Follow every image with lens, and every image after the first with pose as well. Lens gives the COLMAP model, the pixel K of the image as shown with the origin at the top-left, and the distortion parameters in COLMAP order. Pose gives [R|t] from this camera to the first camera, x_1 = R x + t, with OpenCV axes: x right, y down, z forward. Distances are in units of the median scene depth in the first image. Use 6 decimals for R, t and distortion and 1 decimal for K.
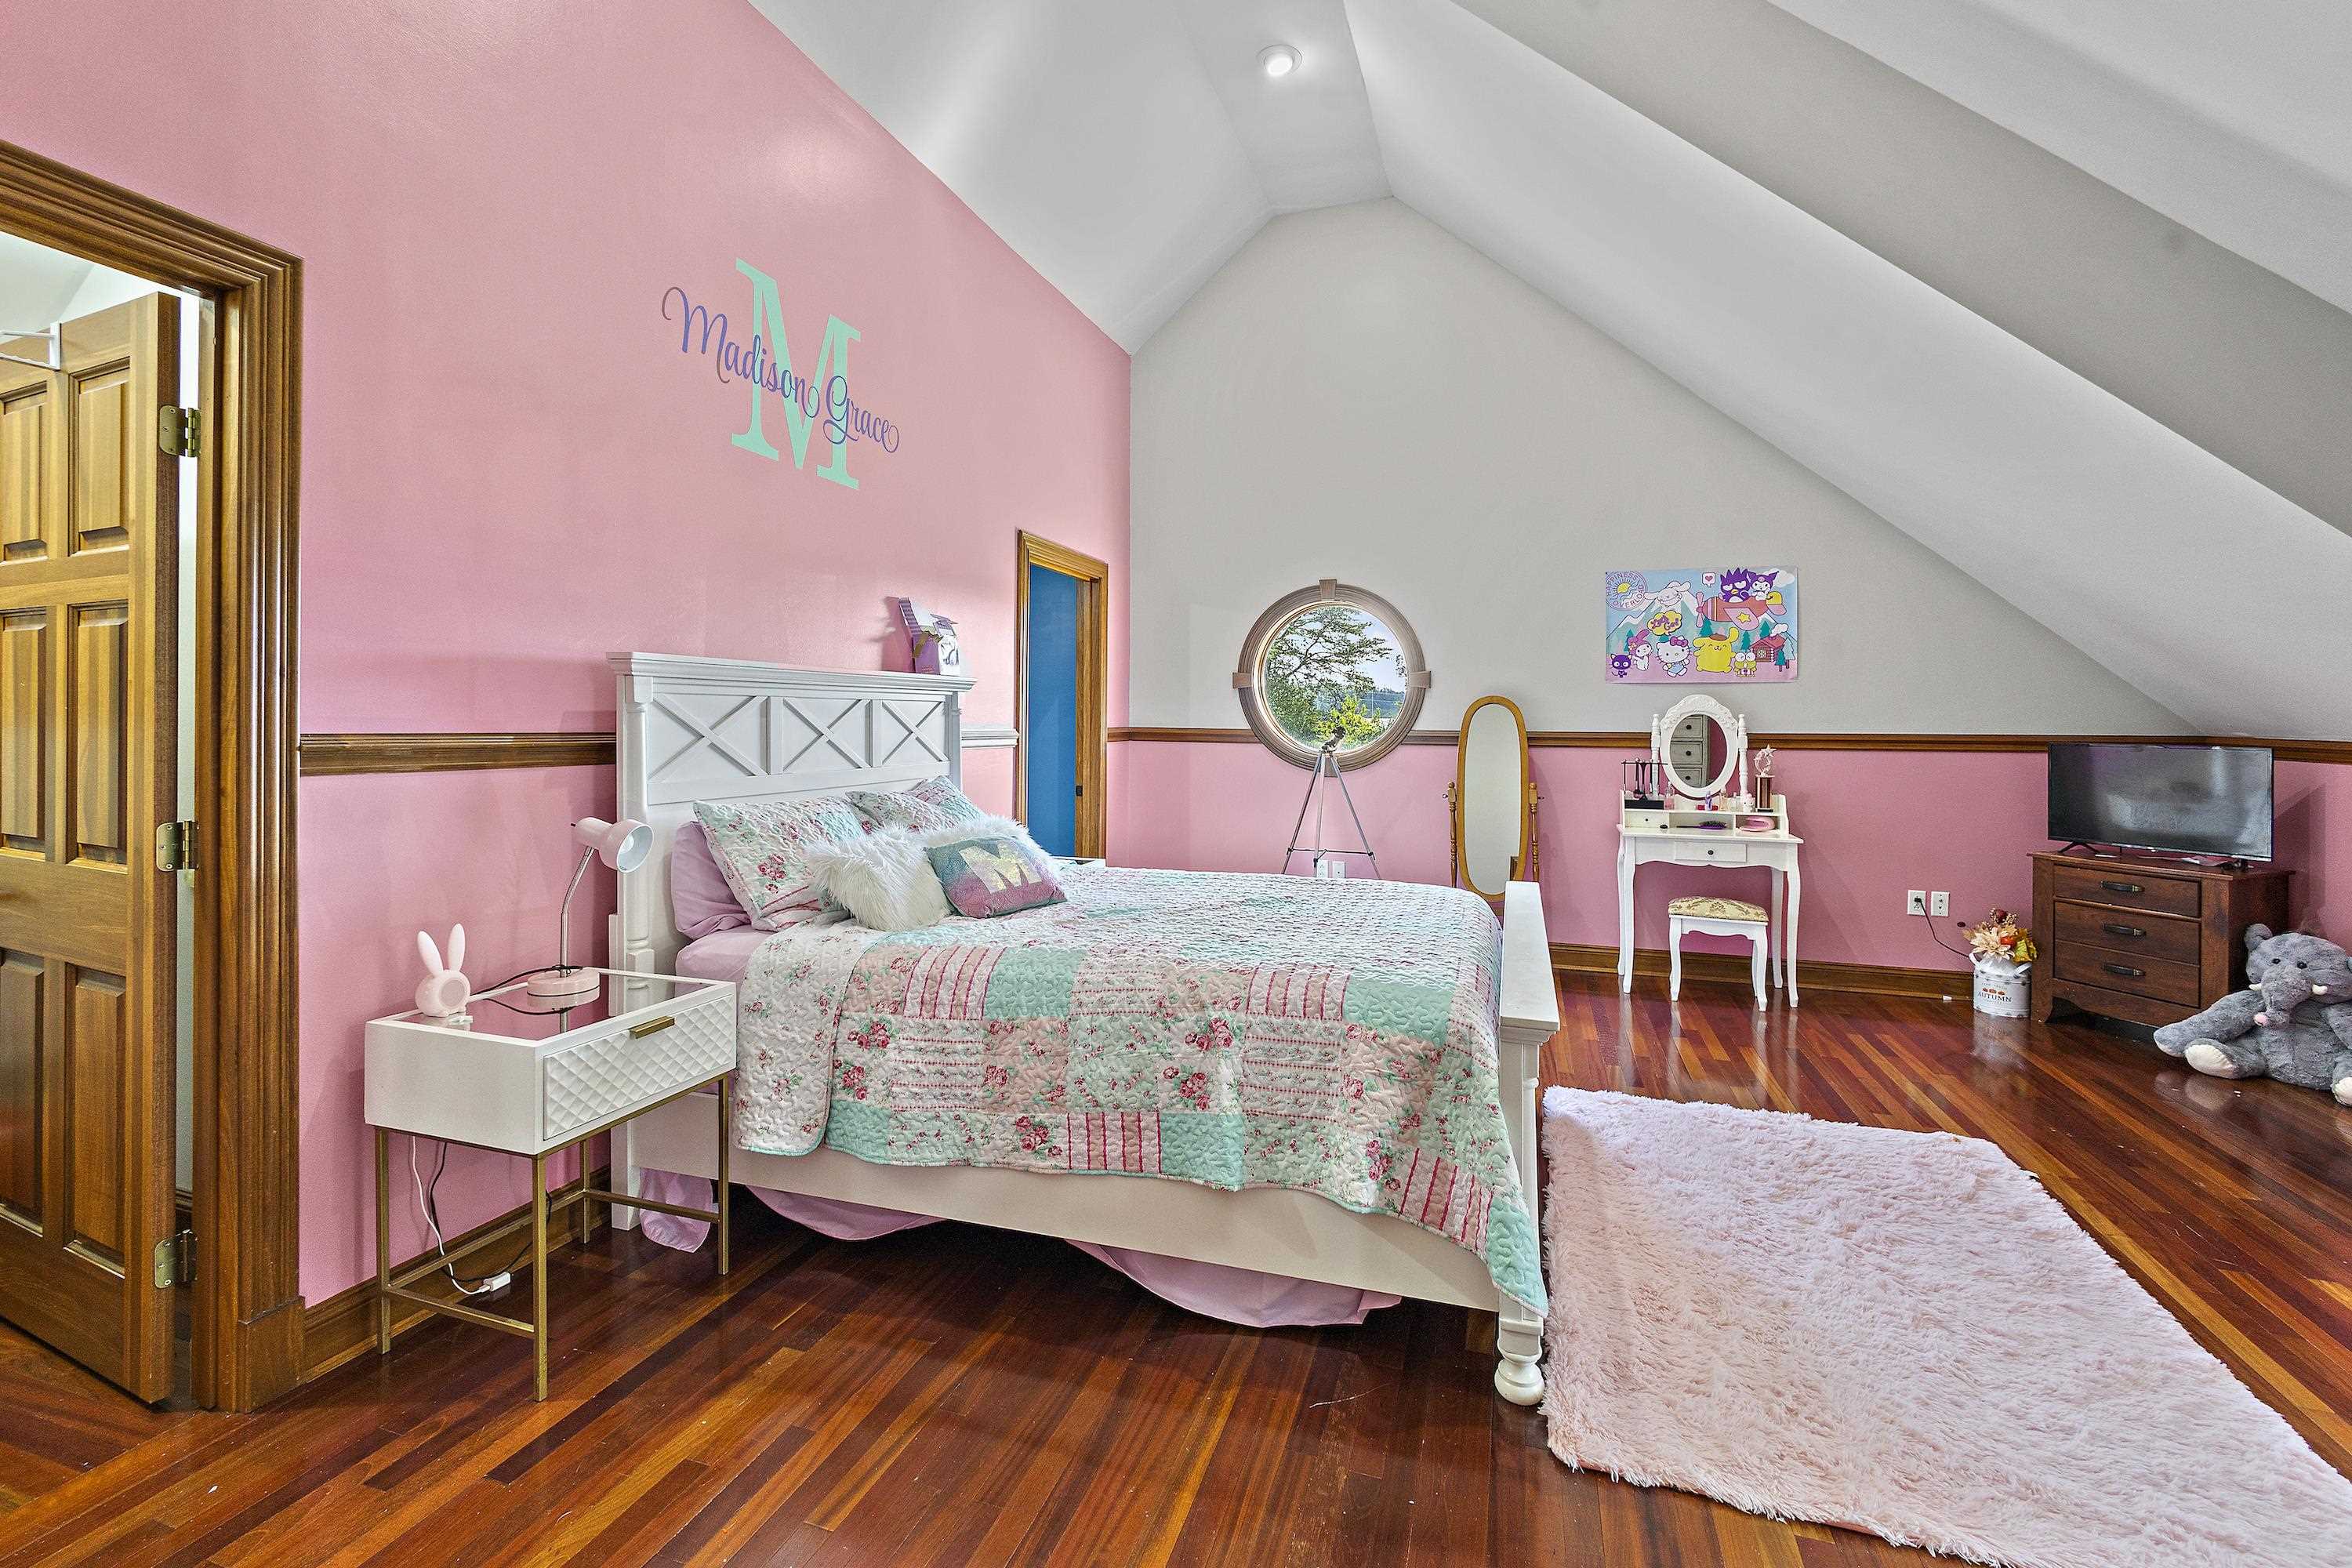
lens RADIAL K [[1040.7, 0, 1162.5], [0, 1040.7, 720.6], [0, 0, 1]] dist [-0.006463, 0.000975]
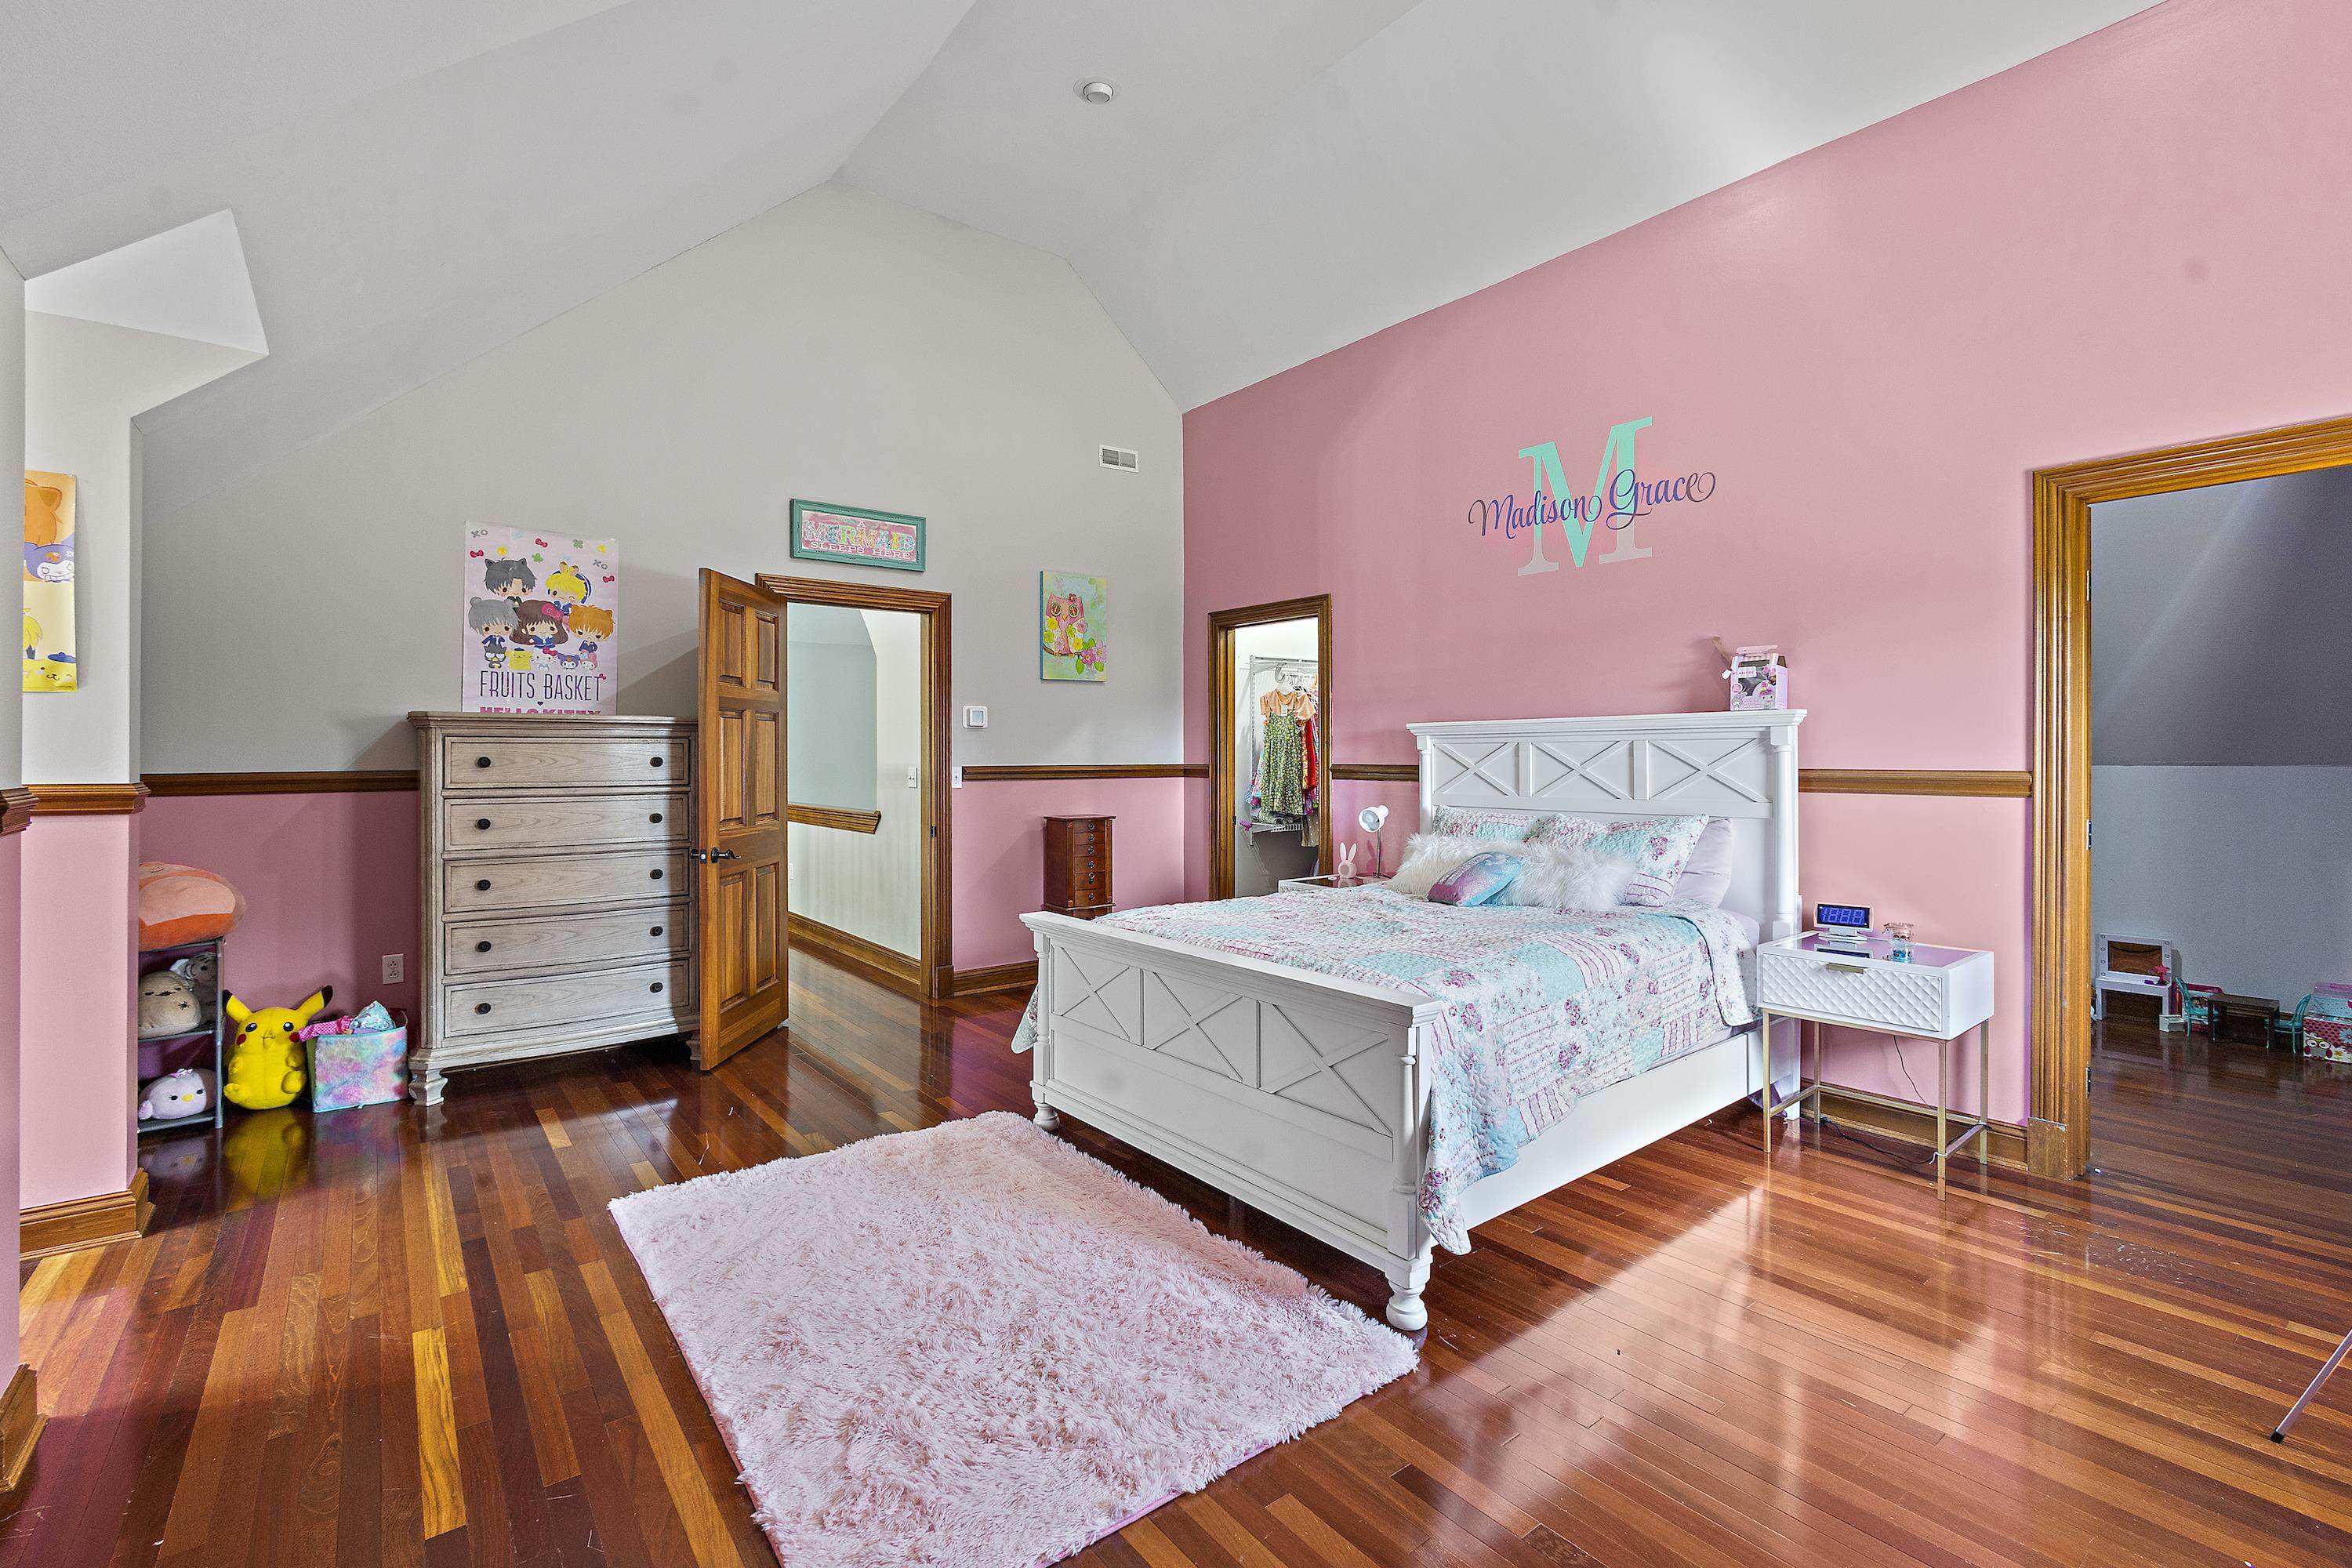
lens RADIAL K [[1040.7, 0, 1179.3], [0, 1040.7, 769.4], [0, 0, 1]] dist [-0.006463, 0.000975]
pose [[-0.553102, 0.002867, -0.833108, 1.088654], [-0.004200, 0.999972, 0.006230, 0.007334], [0.833103, 0.006944, -0.553075, 1.392335]]
